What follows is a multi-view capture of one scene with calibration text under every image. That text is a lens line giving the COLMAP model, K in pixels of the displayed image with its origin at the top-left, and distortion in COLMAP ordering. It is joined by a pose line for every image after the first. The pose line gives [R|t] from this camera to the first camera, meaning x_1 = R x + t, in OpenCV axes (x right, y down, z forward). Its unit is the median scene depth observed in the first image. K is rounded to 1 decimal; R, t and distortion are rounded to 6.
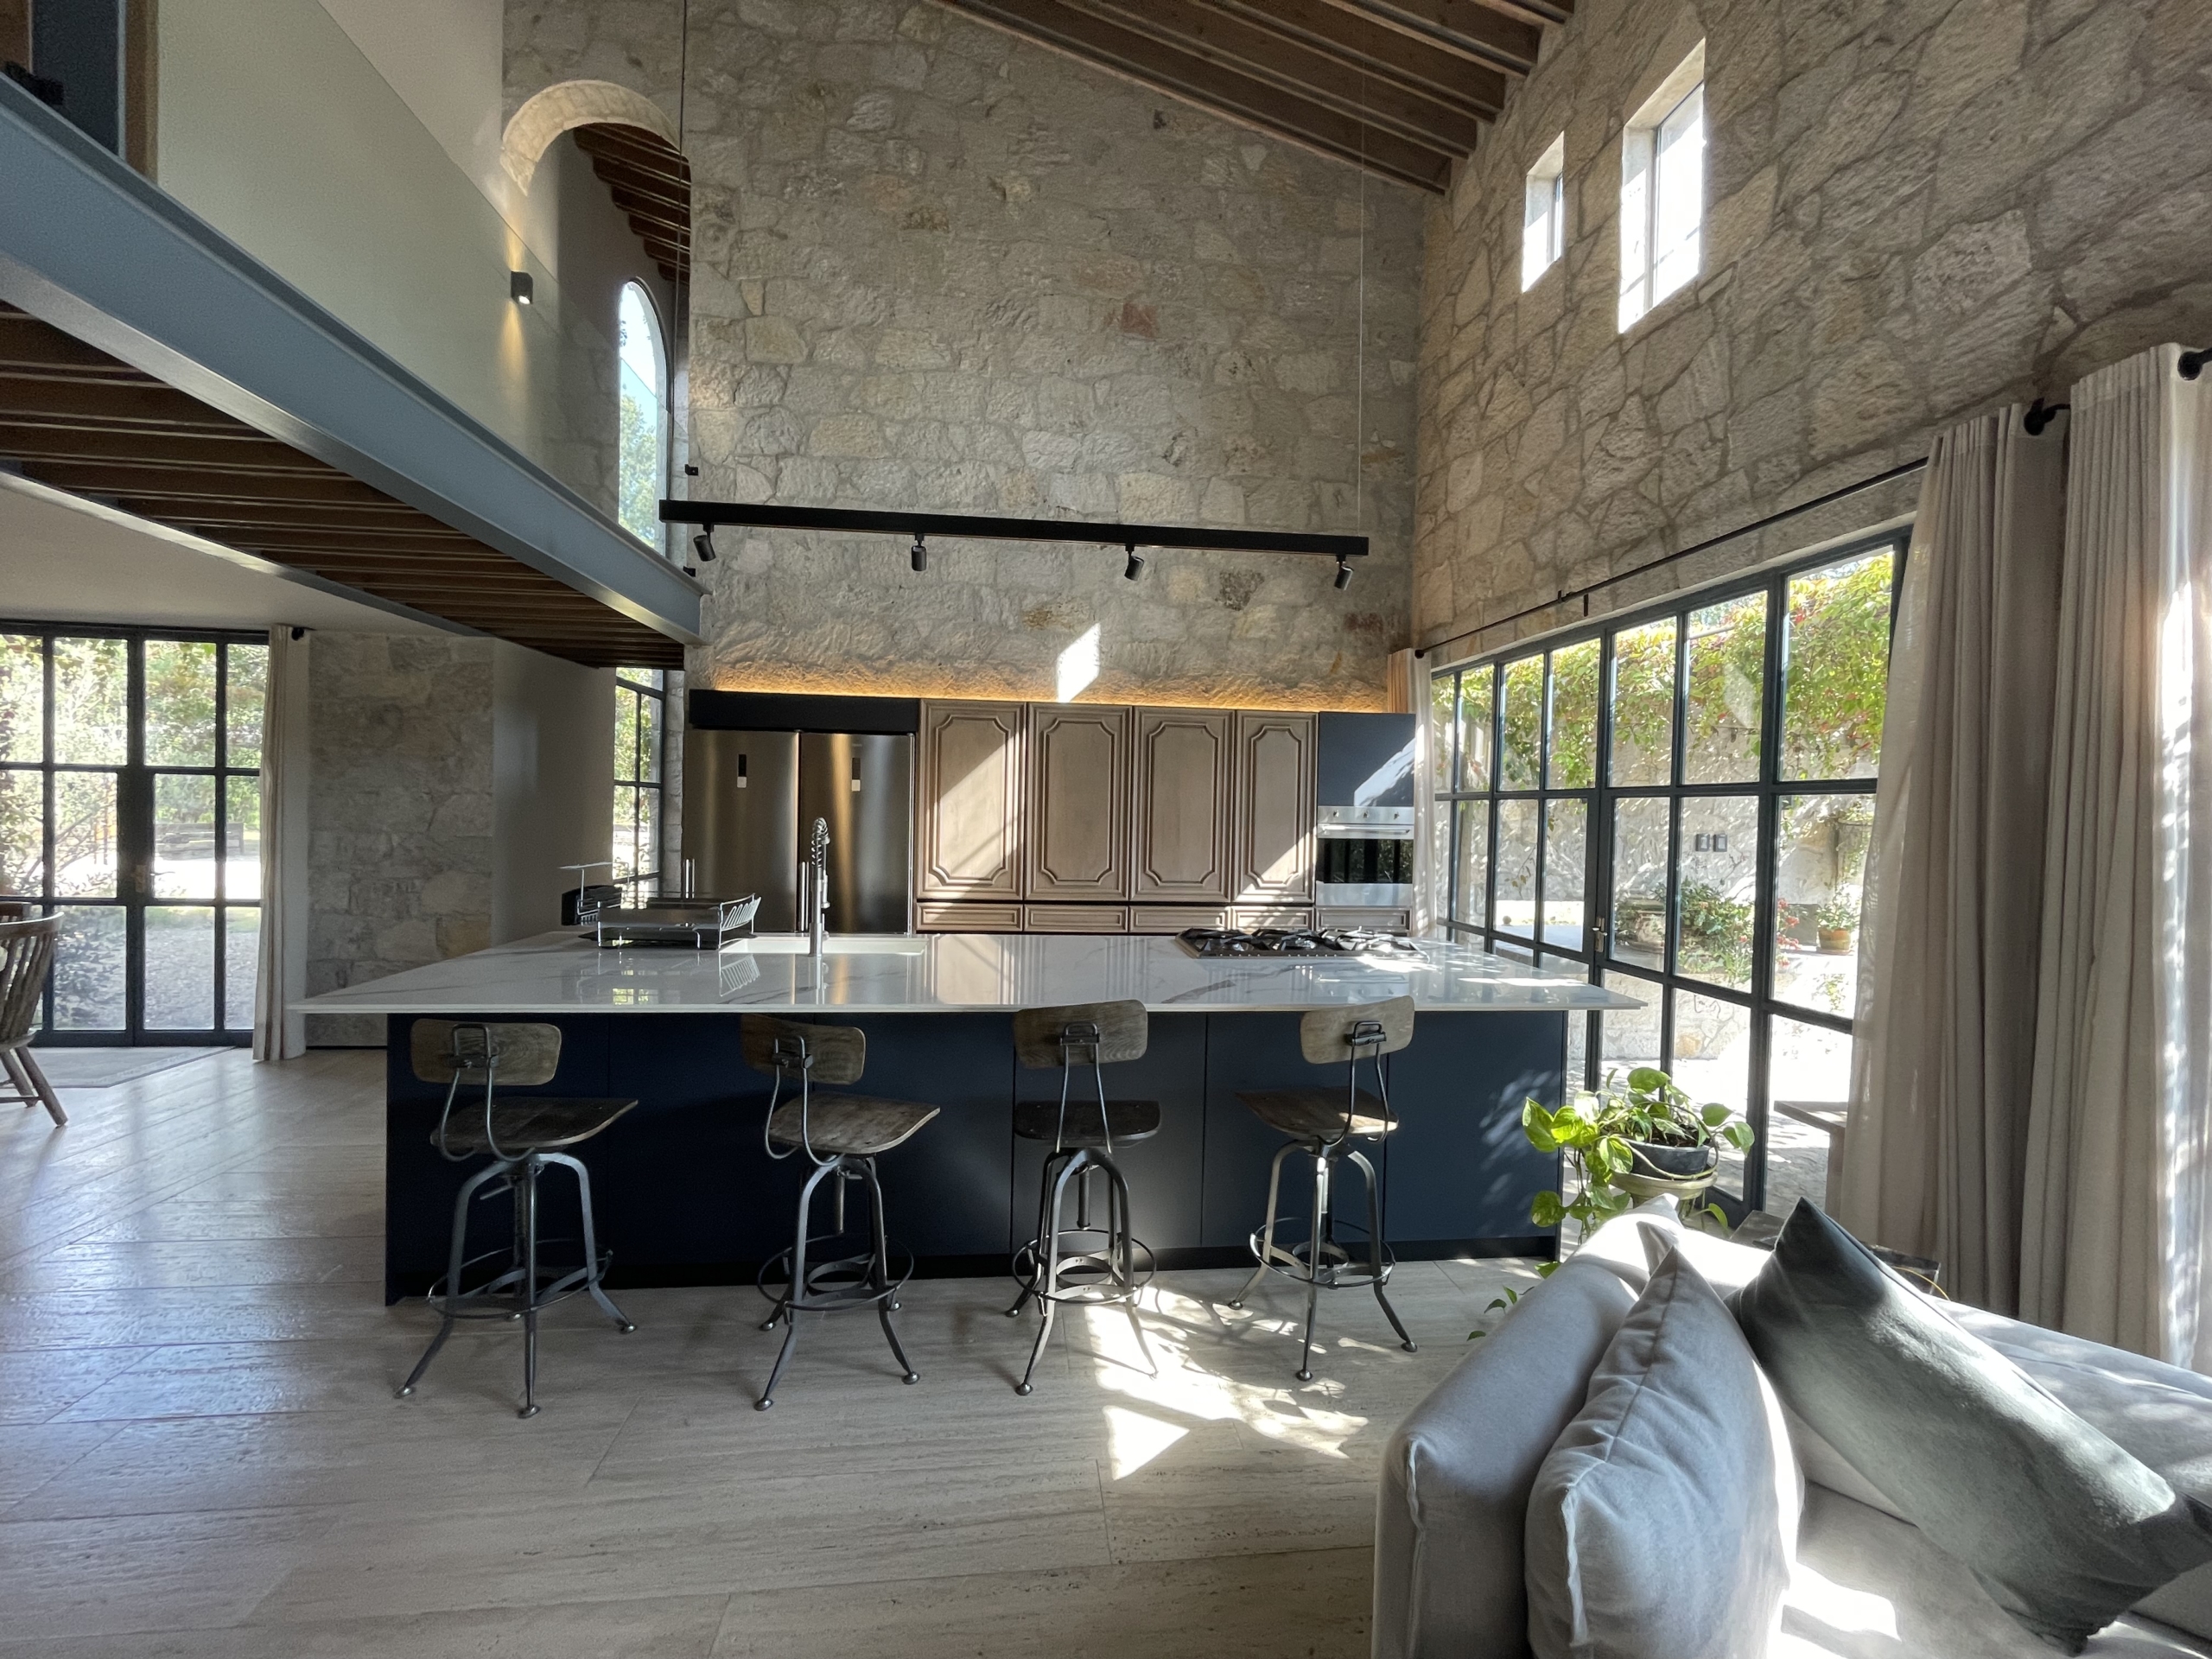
lens RADIAL K [[905.9, 0, 1108.4], [0, 905.9, 827.9], [0, 0, 1]] dist [-0.001088, 0.000245]
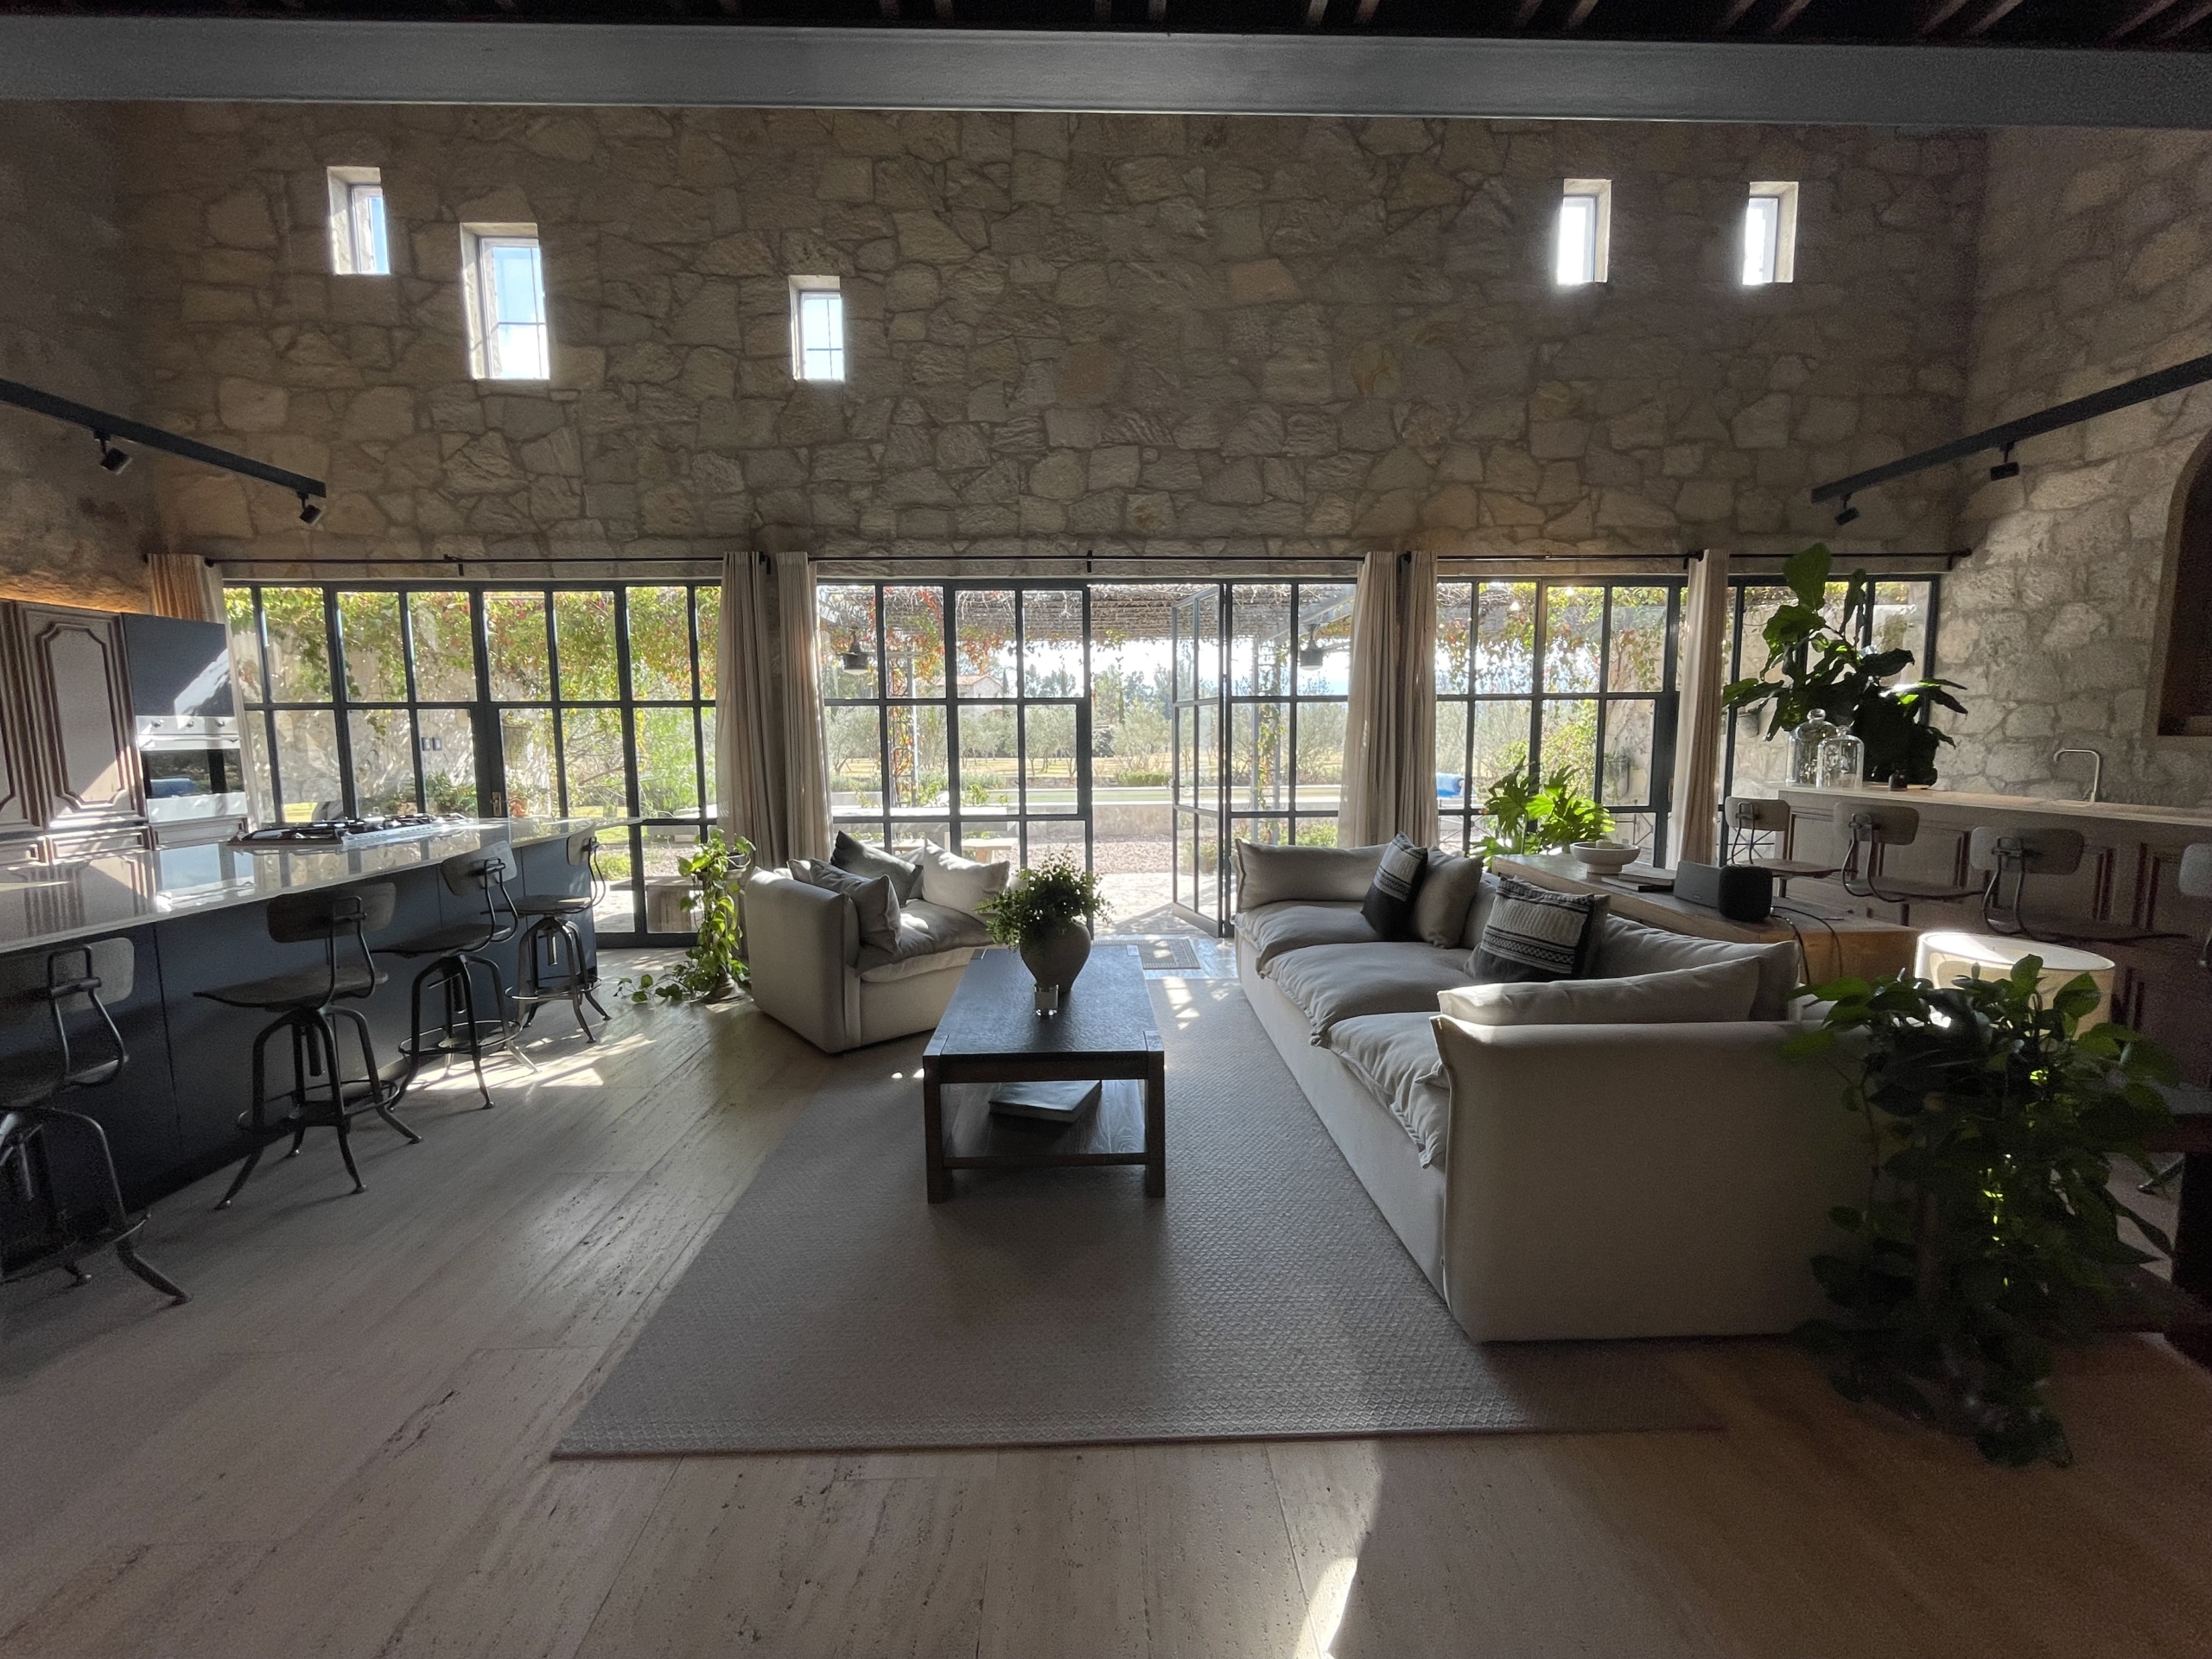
lens RADIAL K [[905.9, 0, 1108.4], [0, 905.9, 827.9], [0, 0, 1]] dist [-0.001088, 0.000245]
pose [[0.079301, -0.126402, 0.988804, -0.819837], [0.028415, 0.991812, 0.124507, 0.002901], [-0.996446, 0.018223, 0.082243, -0.088833]]
